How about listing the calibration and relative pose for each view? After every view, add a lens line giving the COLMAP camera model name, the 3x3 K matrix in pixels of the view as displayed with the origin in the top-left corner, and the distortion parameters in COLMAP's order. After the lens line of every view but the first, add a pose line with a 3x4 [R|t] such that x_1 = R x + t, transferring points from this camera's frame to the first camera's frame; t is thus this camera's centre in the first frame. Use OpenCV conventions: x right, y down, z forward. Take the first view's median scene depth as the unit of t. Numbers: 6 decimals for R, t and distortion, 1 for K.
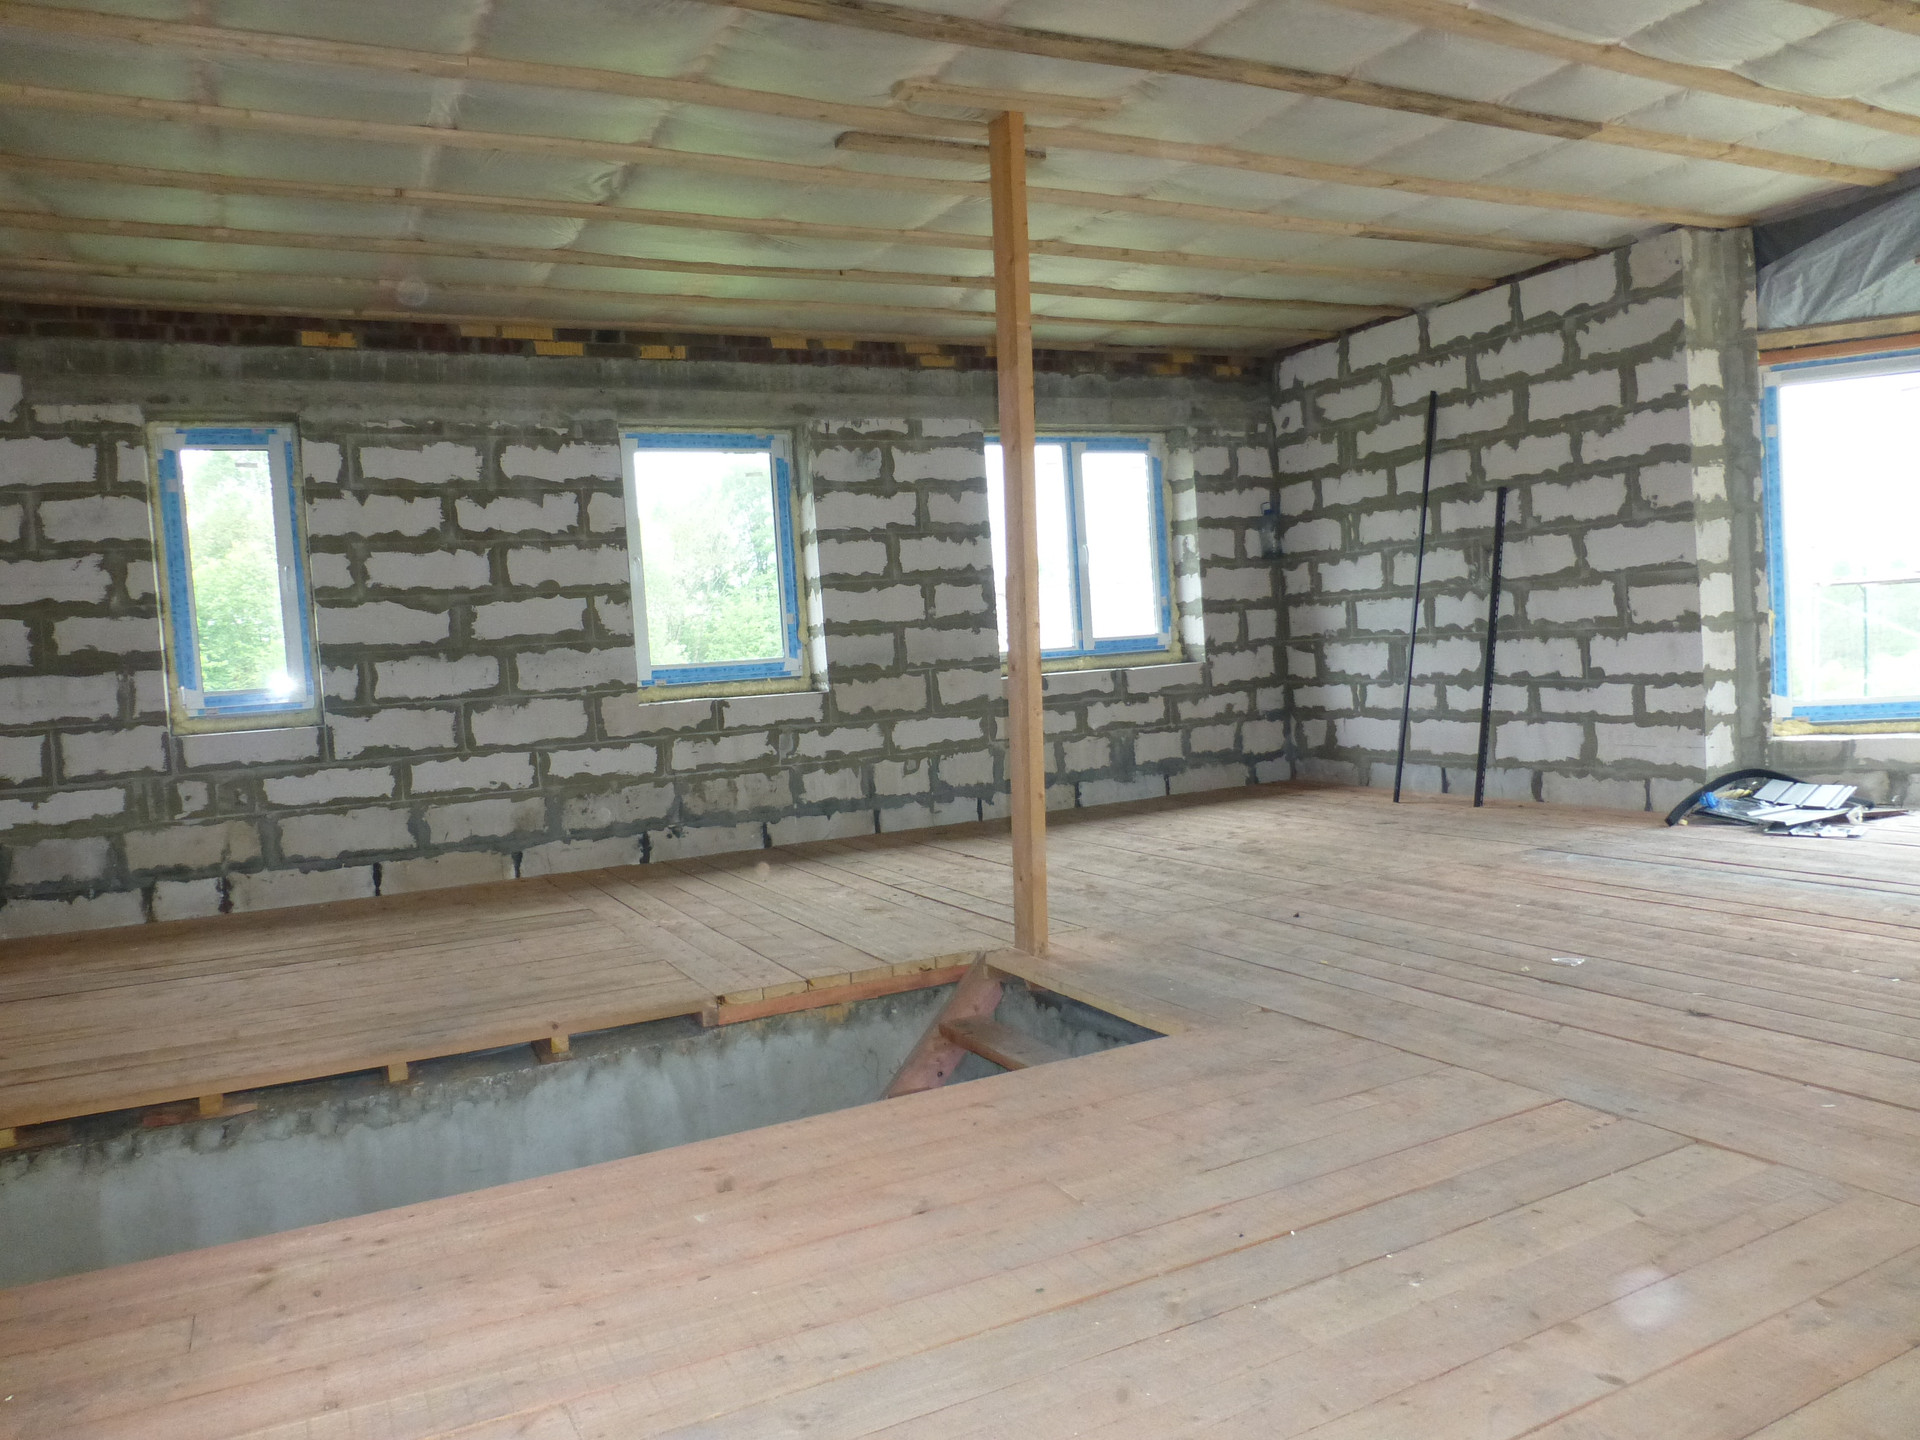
lens RADIAL K [[1392.8, 0, 972.7], [0, 1392.8, 723.8], [0, 0, 1]] dist [-0.040462, 0.028513]
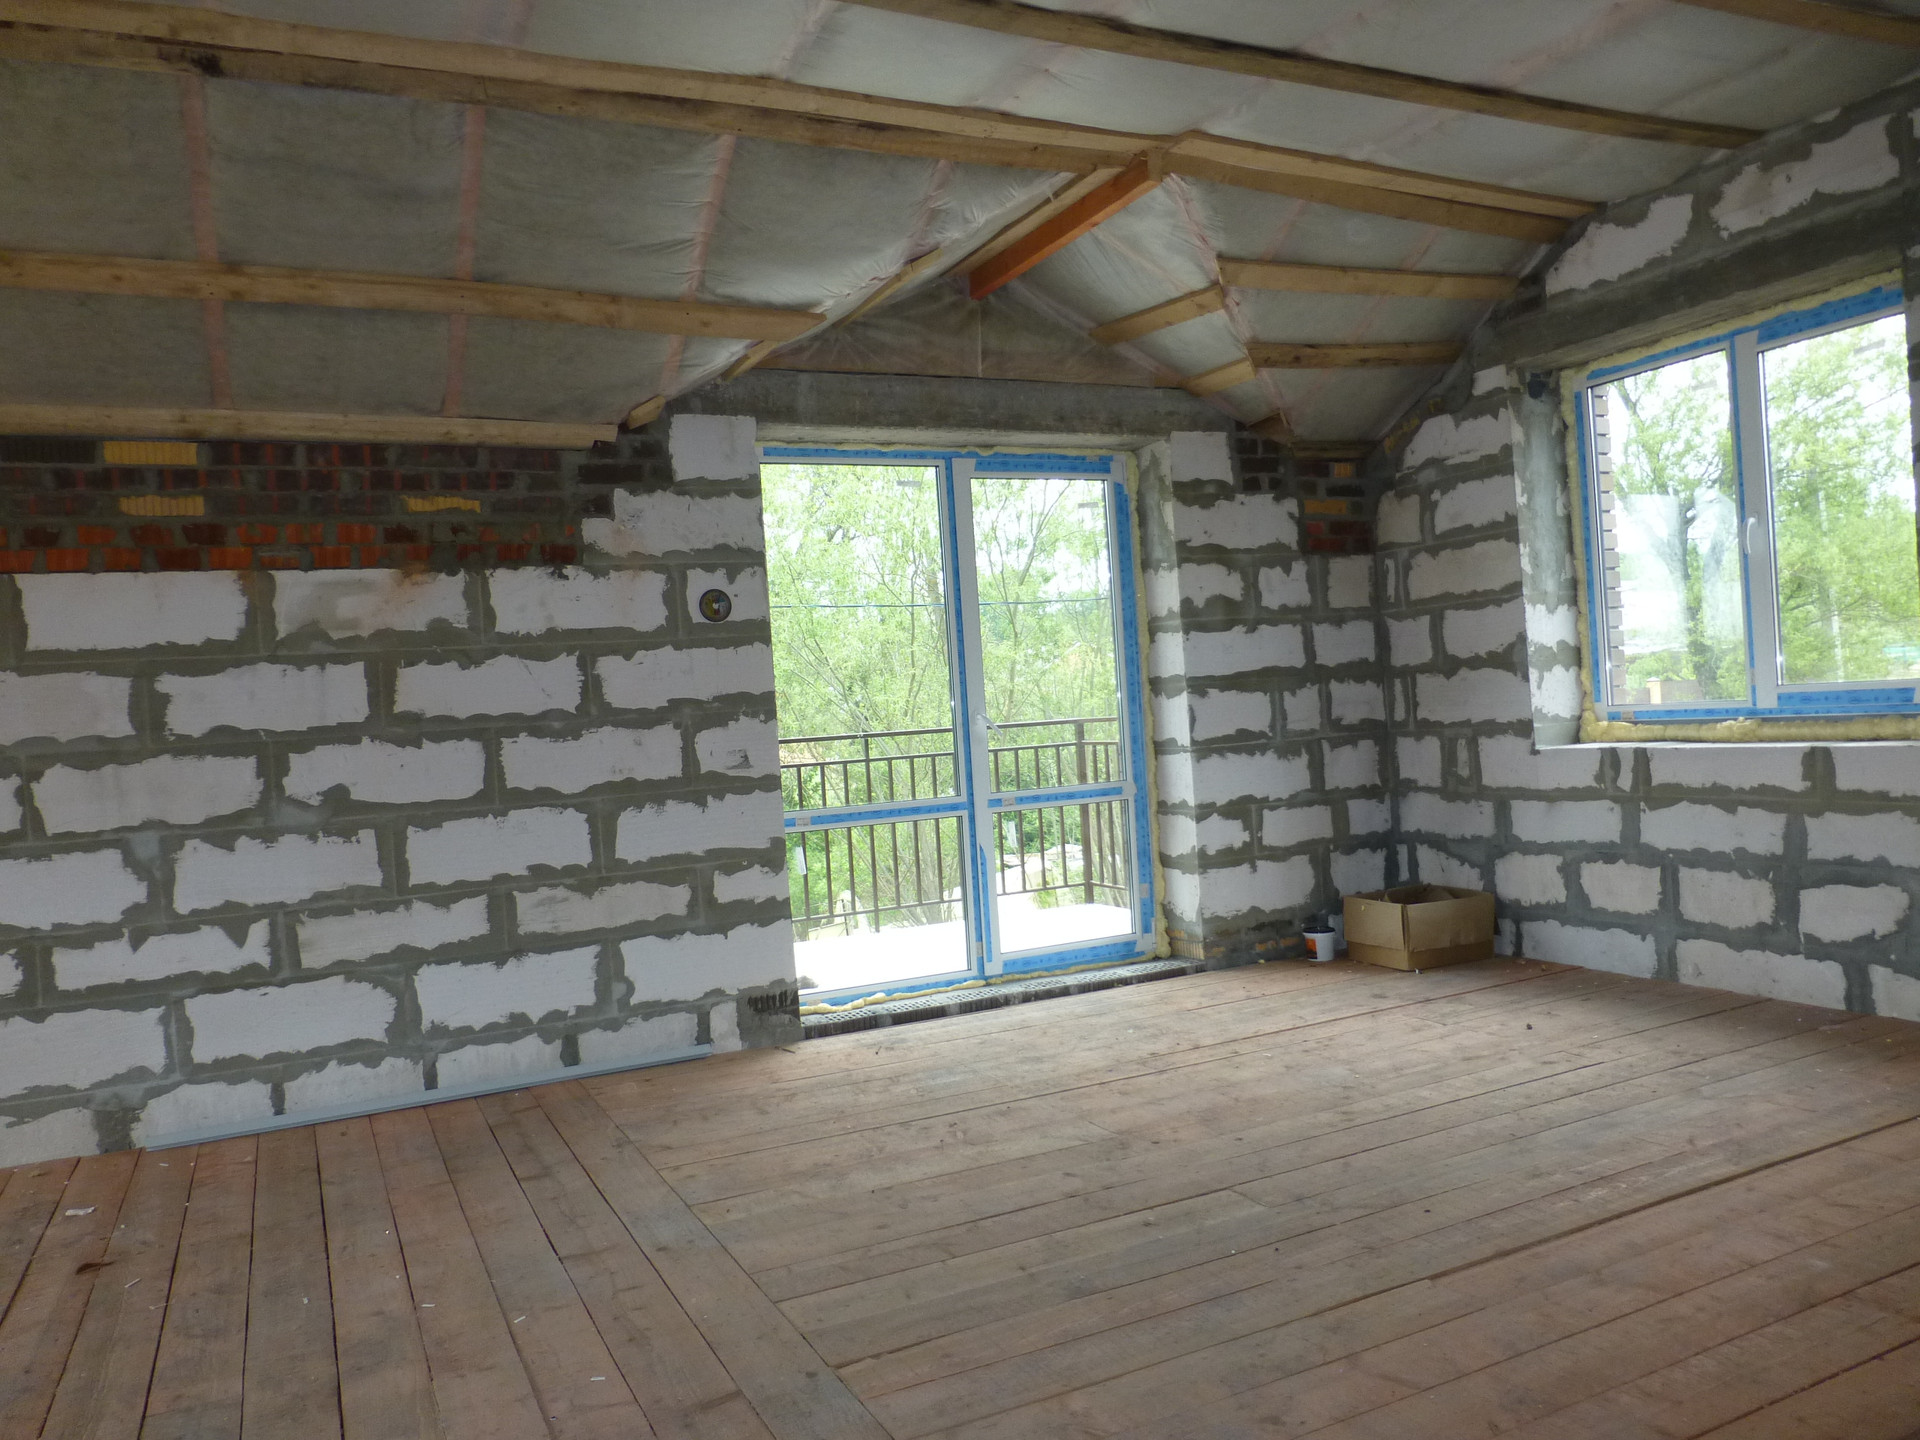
lens RADIAL K [[1392.8, 0, 972.7], [0, 1392.8, 723.8], [0, 0, 1]] dist [-0.040462, 0.028513]
pose [[-0.991876, 0.126051, 0.017111, 0.154788], [0.126858, 0.990122, 0.059709, -0.073409], [-0.009416, 0.061395, -0.998069, 0.890337]]
